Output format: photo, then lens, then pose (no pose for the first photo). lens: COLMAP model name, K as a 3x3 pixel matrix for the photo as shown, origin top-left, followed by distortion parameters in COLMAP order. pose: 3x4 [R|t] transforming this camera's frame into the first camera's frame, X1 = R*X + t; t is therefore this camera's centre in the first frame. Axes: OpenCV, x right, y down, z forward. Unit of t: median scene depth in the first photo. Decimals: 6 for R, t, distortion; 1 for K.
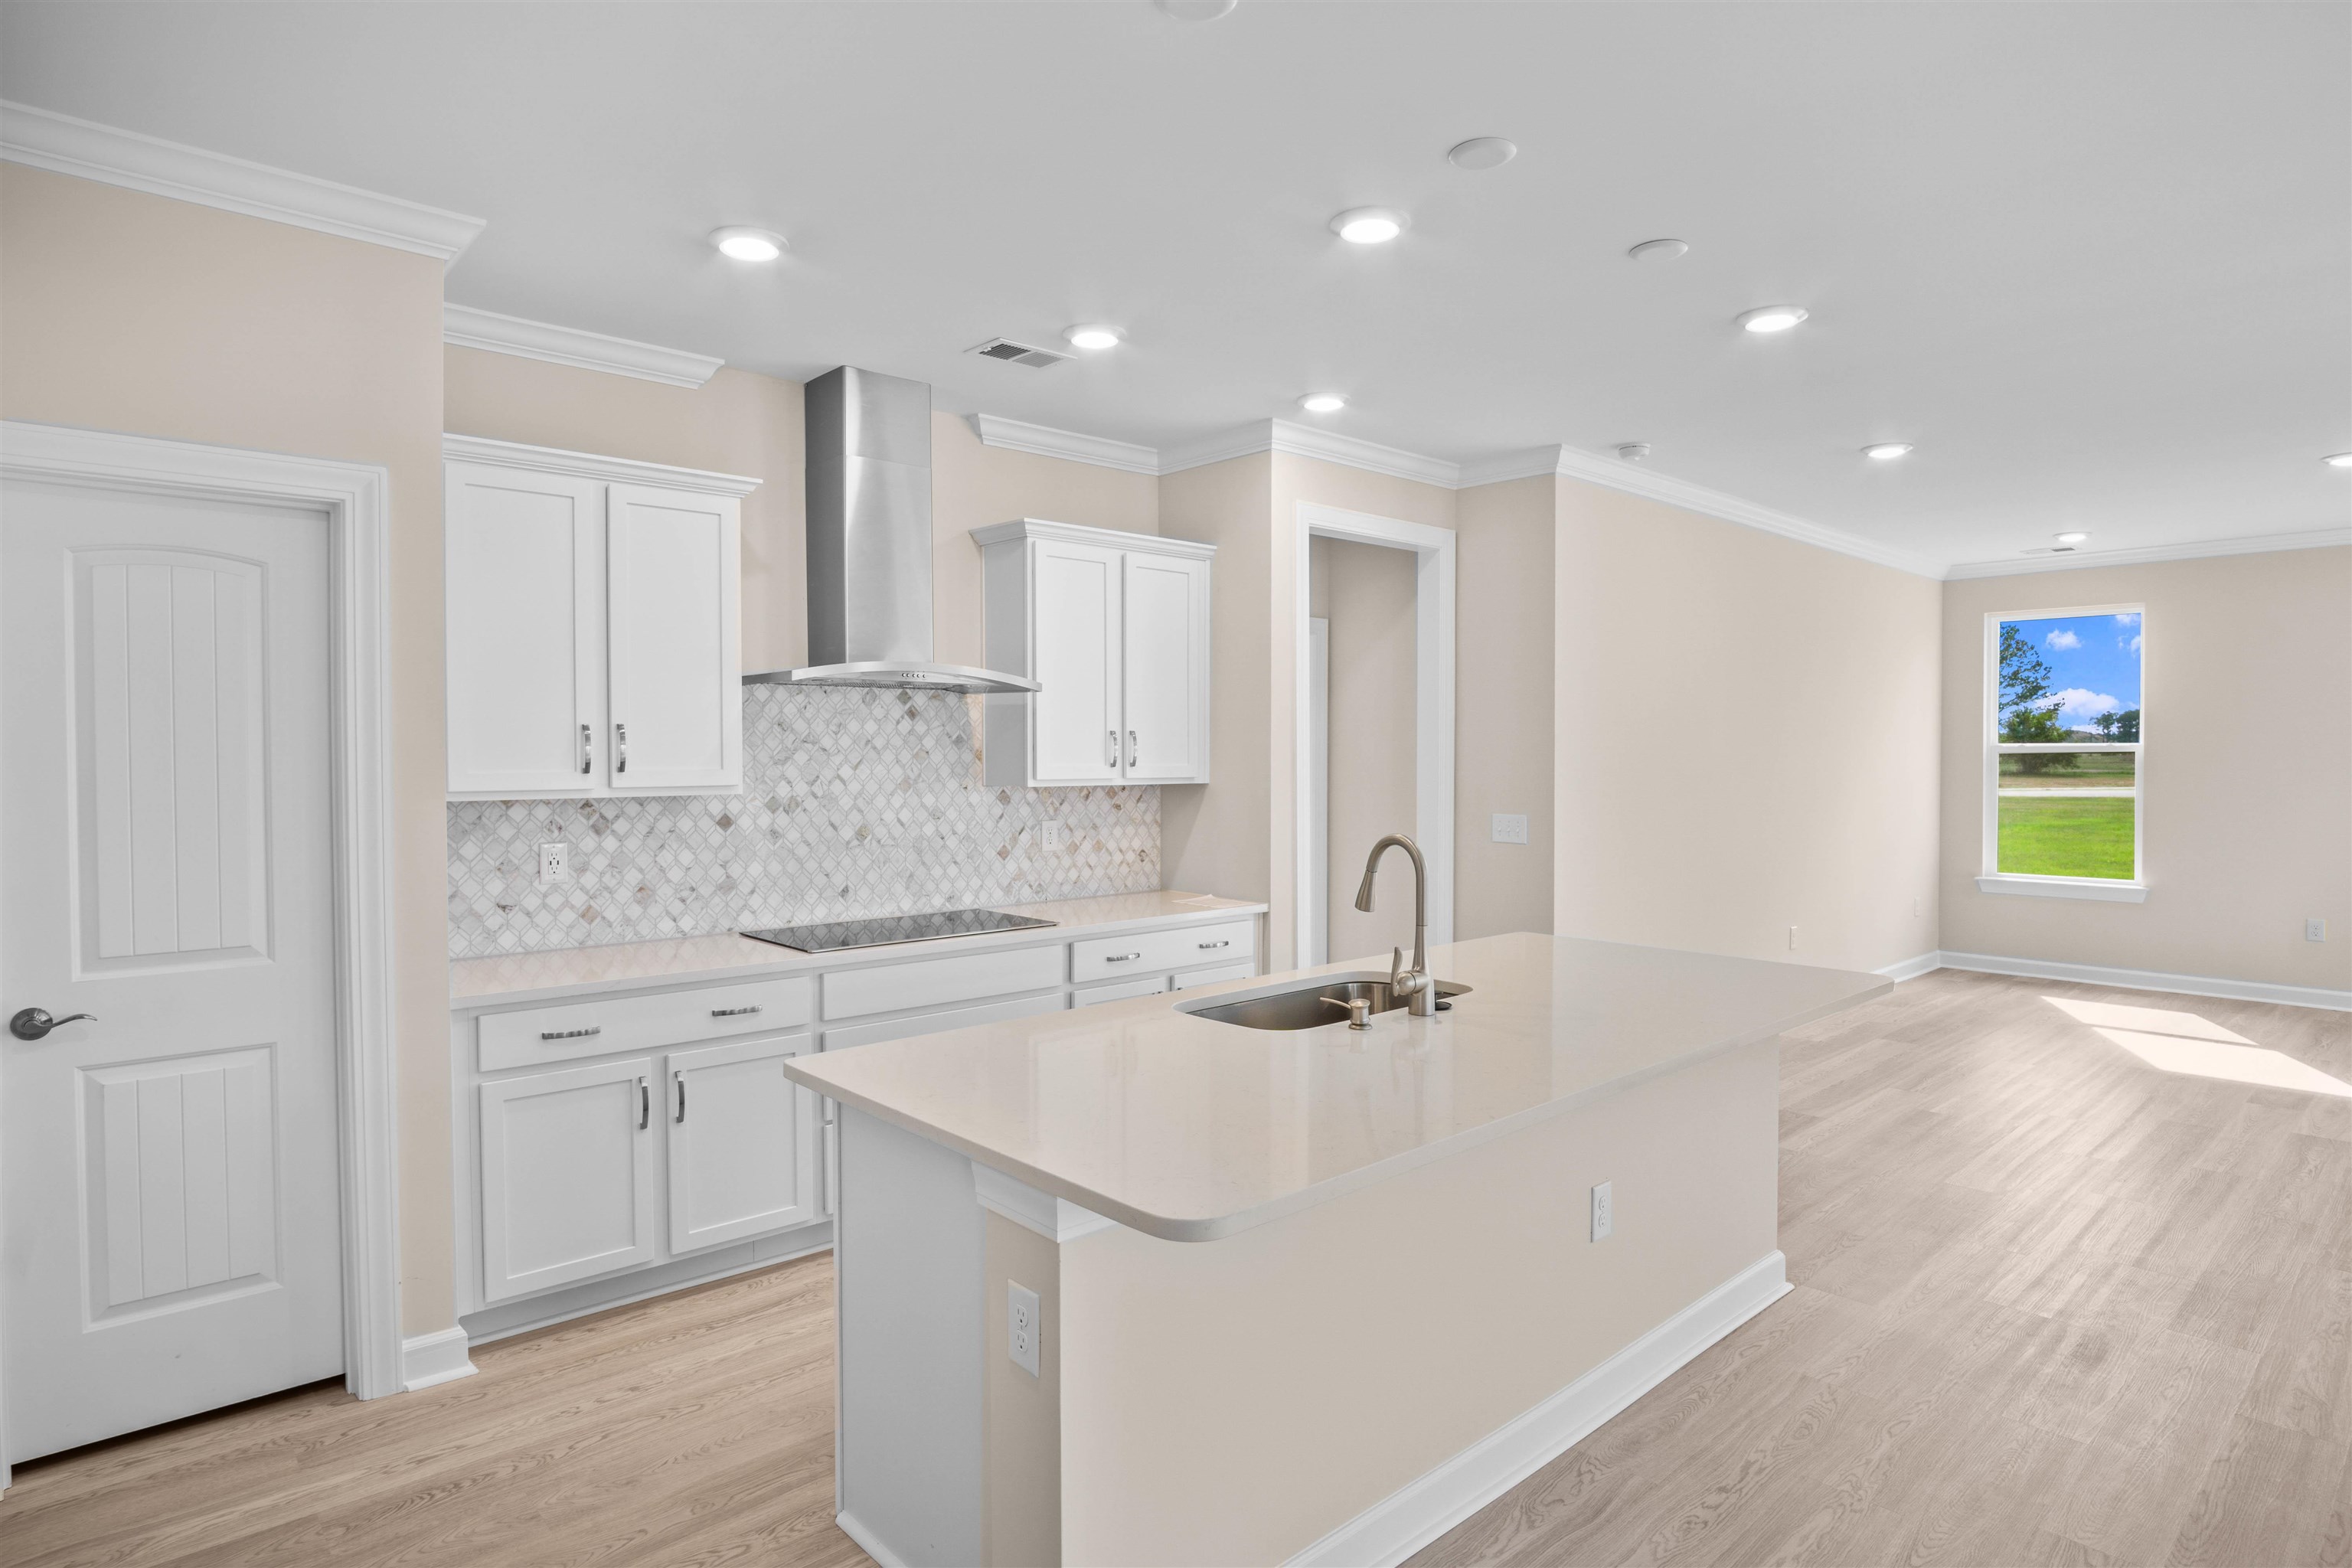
lens RADIAL K [[1265.6, 0, 1163.1], [0, 1265.6, 779.2], [0, 0, 1]] dist [-0.032916, 0.009958]
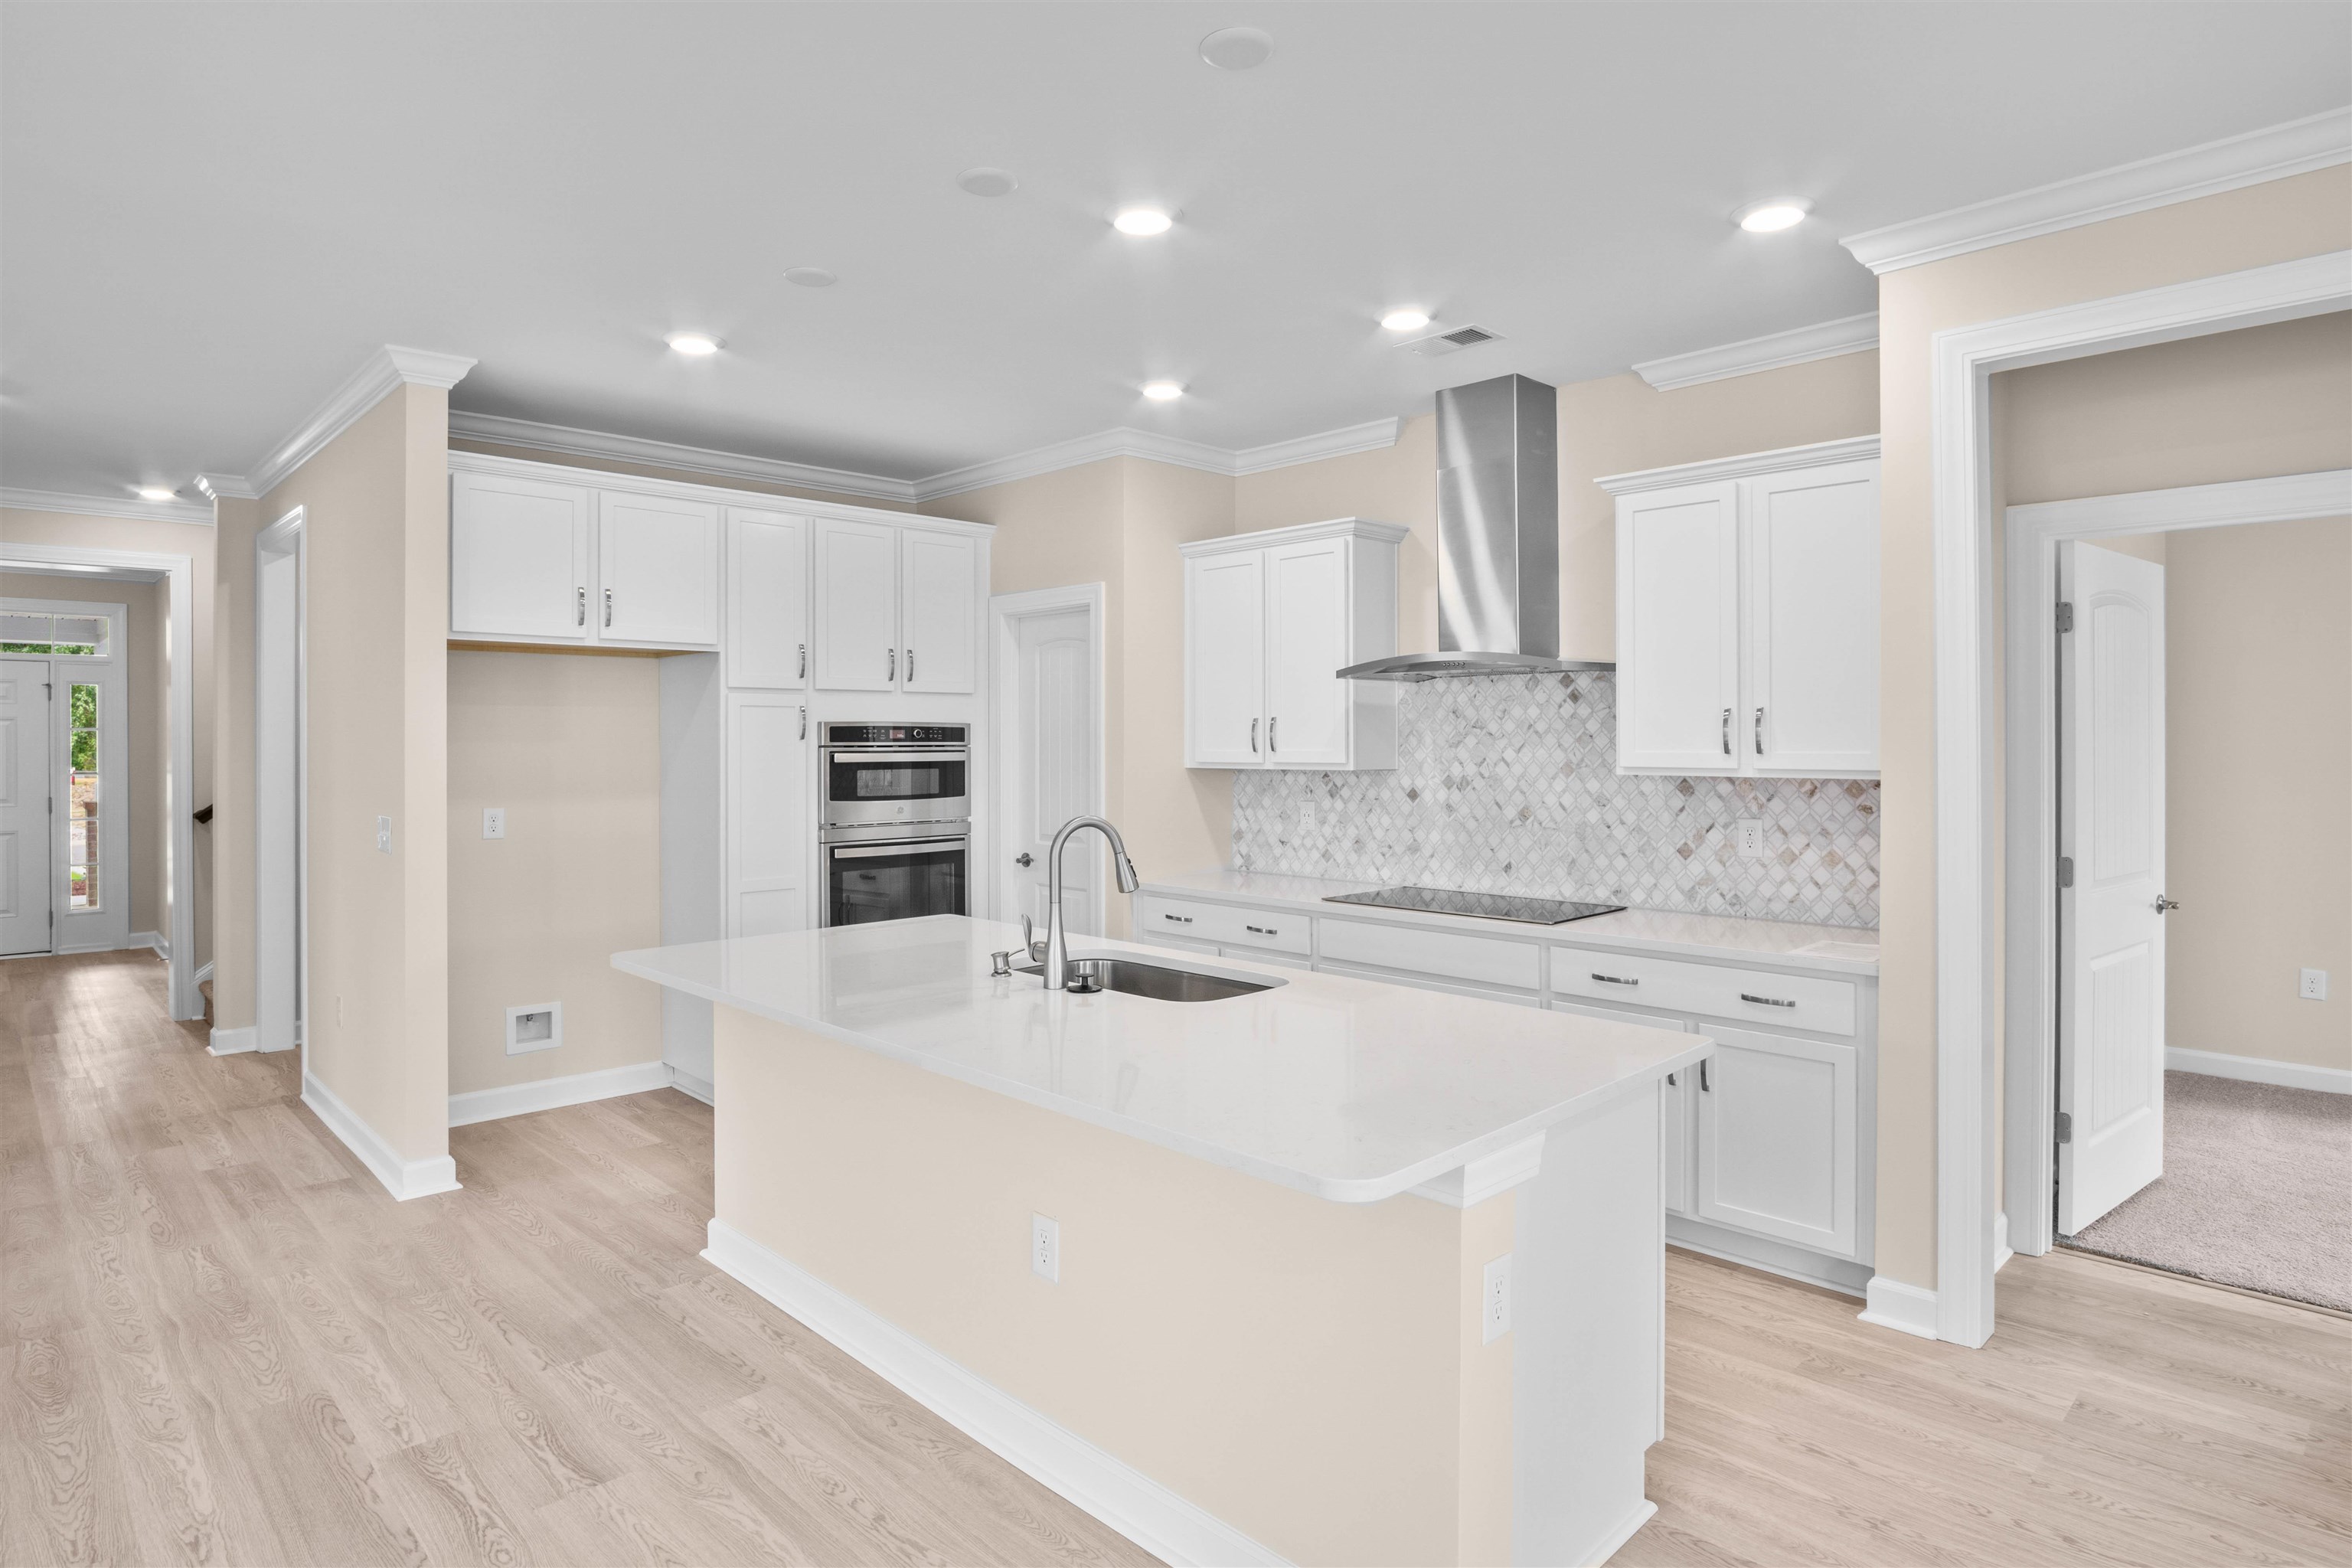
lens RADIAL K [[1273.7, 0, 1169.0], [0, 1273.7, 742.8], [0, 0, 1]] dist [-0.030260, 0.001797]
pose [[0.044051, 0.000704, -0.999029, 0.806518], [-0.020085, 0.999798, -0.000181, -0.010026], [0.998827, 0.020073, 0.044056, 0.669304]]
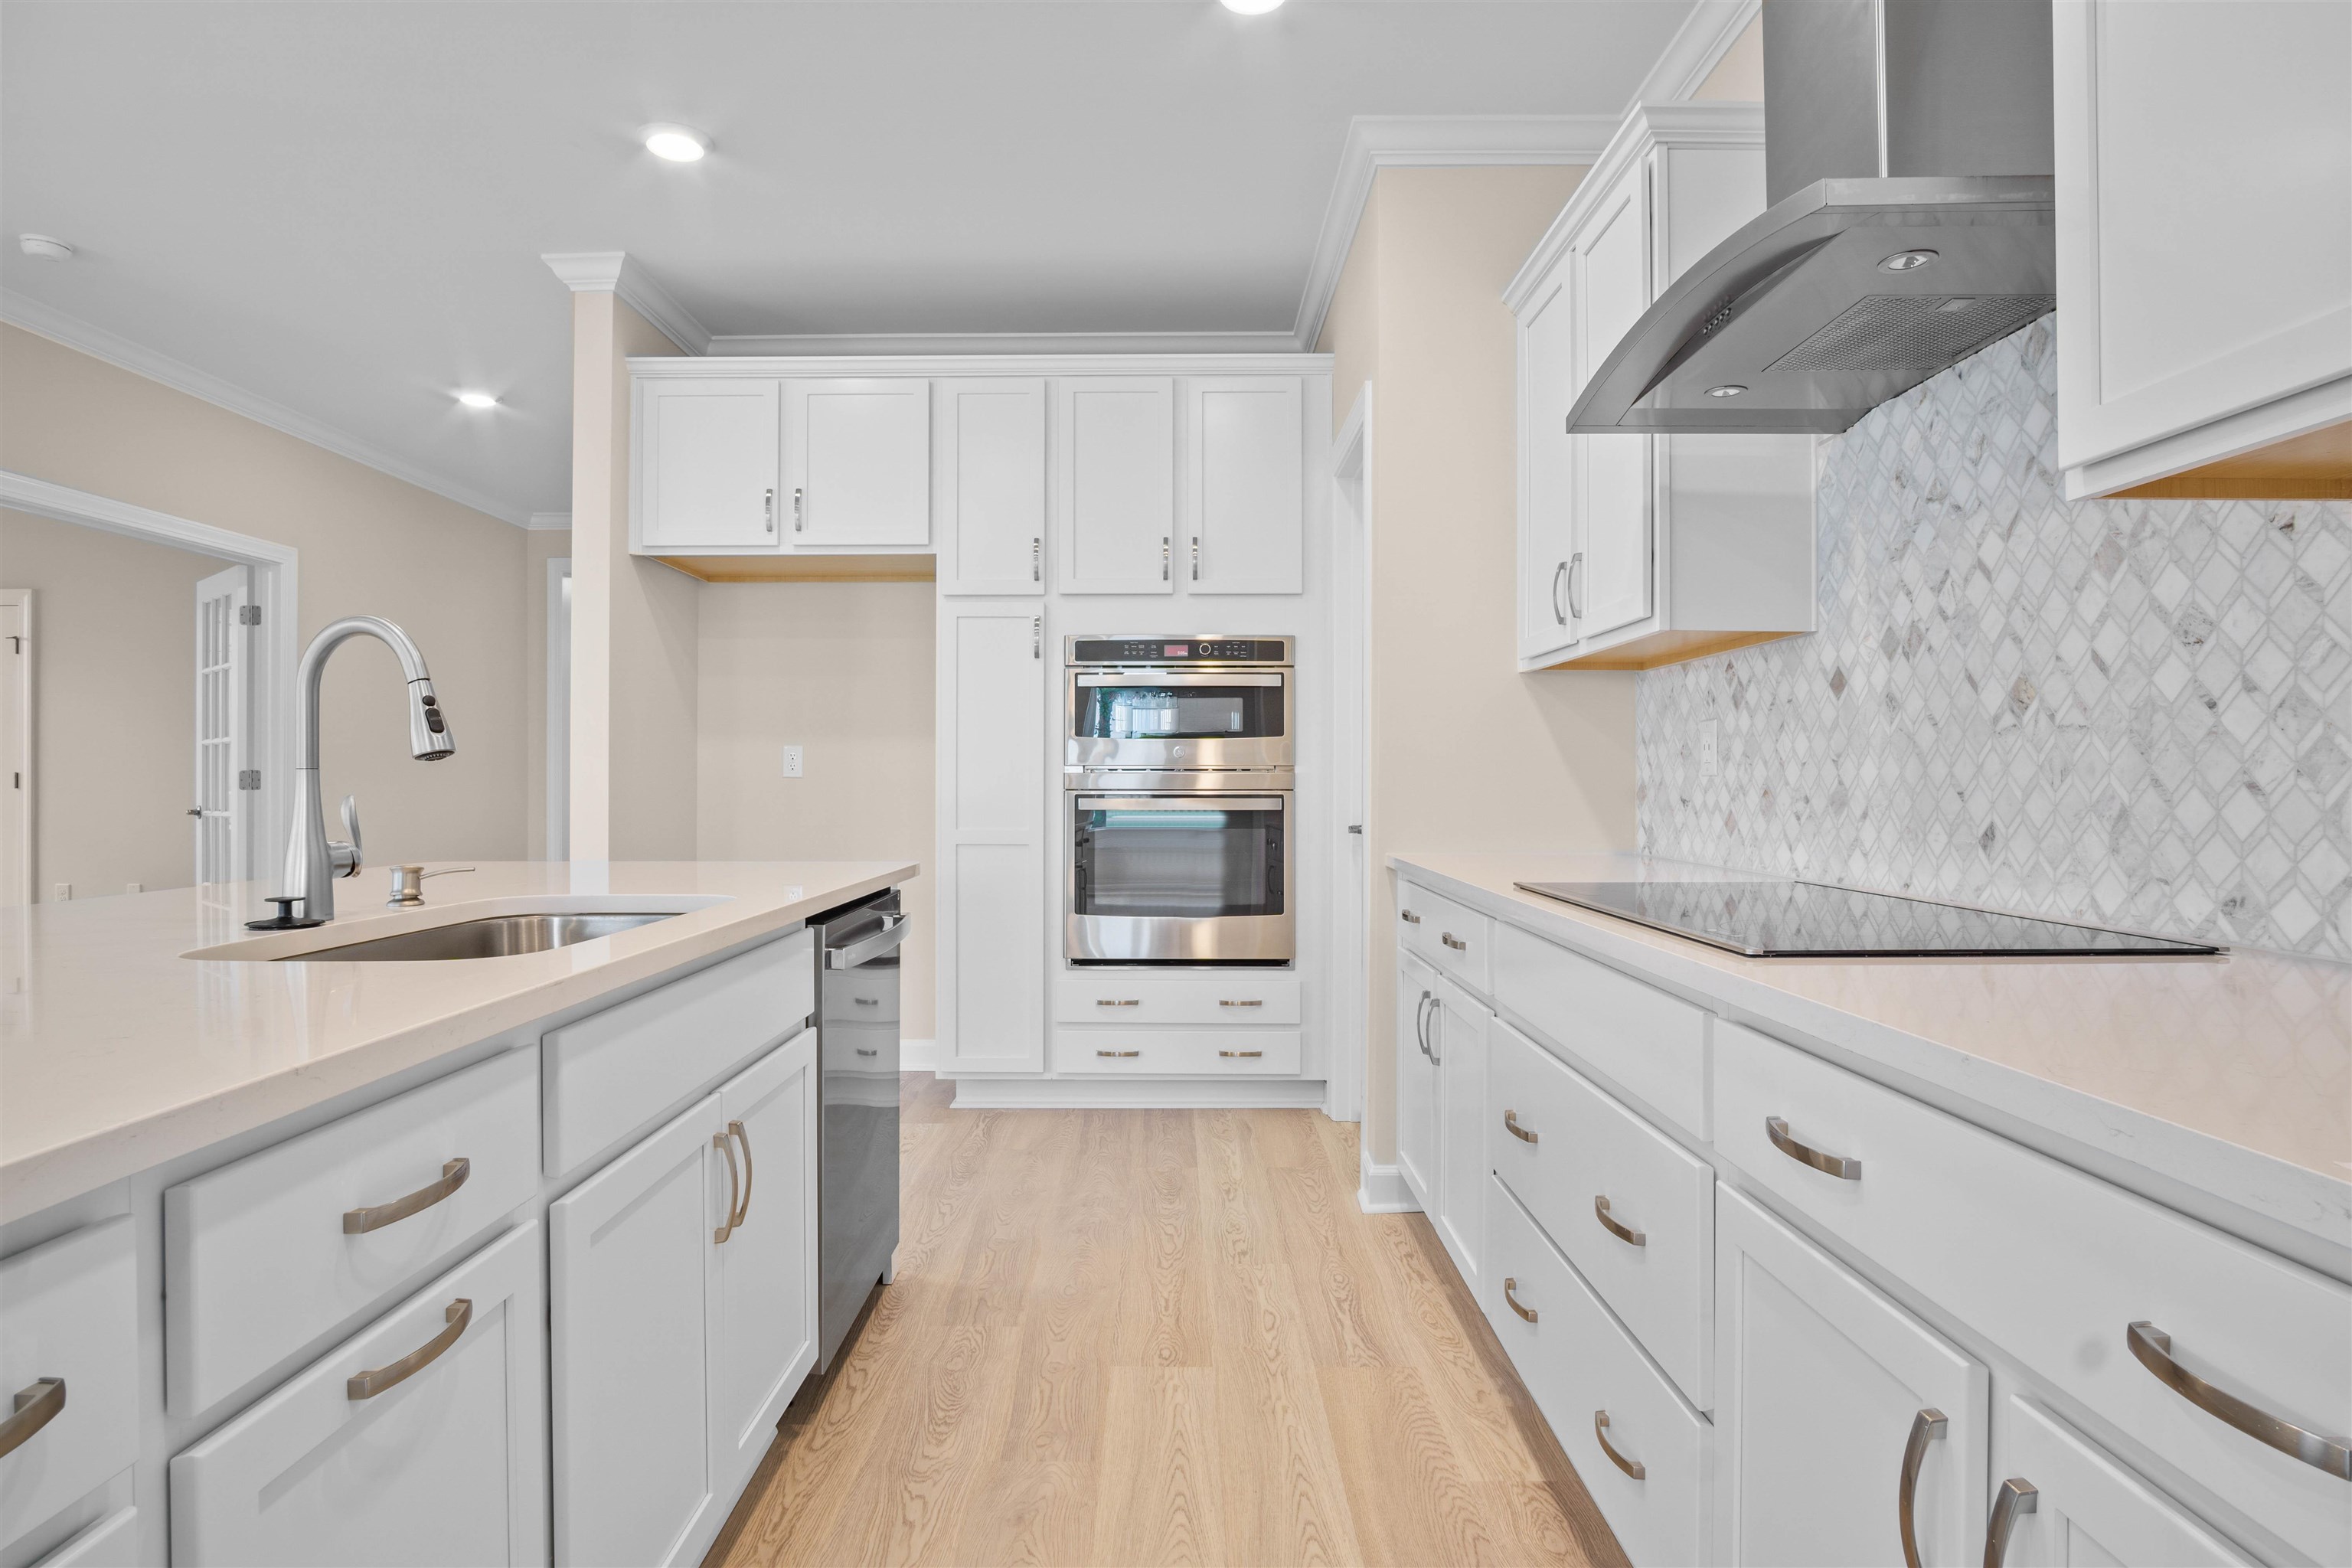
lens RADIAL K [[1265.6, 0, 1163.1], [0, 1265.6, 779.2], [0, 0, 1]] dist [-0.032916, 0.009958]
pose [[-0.668439, -0.001416, -0.743765, 0.237583], [-0.017436, 0.999753, 0.013767, 0.069272], [0.743562, 0.022170, -0.668299, 1.077584]]
